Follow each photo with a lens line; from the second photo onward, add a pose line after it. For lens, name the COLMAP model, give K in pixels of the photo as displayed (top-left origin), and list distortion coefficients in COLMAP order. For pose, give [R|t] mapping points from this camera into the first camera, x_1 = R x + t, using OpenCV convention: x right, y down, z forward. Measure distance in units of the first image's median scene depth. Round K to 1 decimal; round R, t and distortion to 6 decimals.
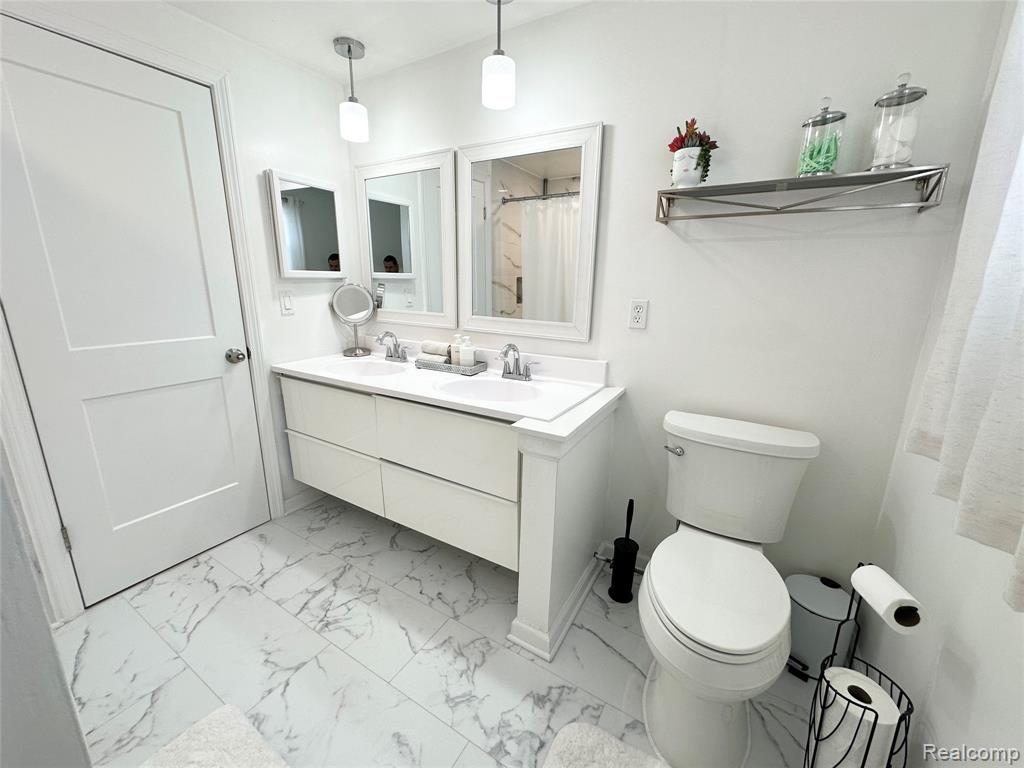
lens RADIAL K [[409.7, 0, 514.9], [0, 409.7, 379.7], [0, 0, 1]] dist [-0.000623, -0.000371]
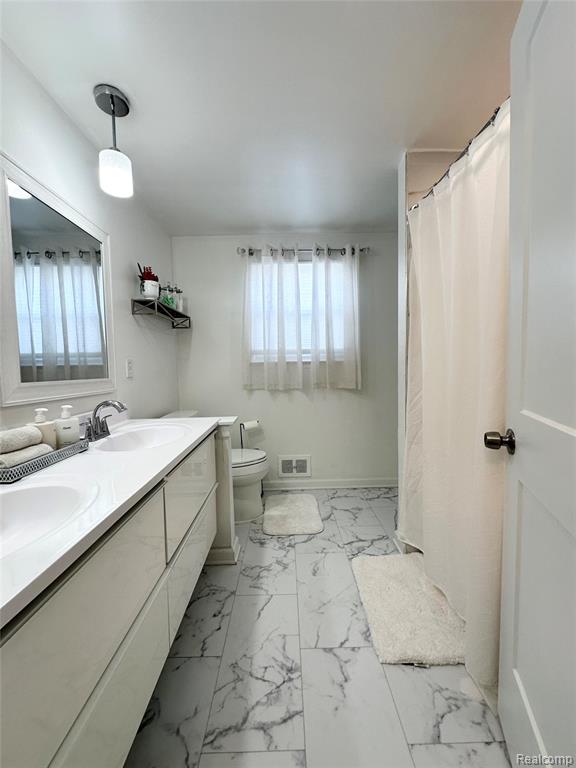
lens RADIAL K [[307.3, 0, 289.1], [0, 307.3, 382.8], [0, 0, 1]] dist [-0.000623, -0.000371]
pose [[-0.524853, -0.058349, 0.849191, -1.113587], [0.210261, 0.957844, 0.195769, -0.230571], [-0.824815, 0.281302, -0.490459, 1.241135]]
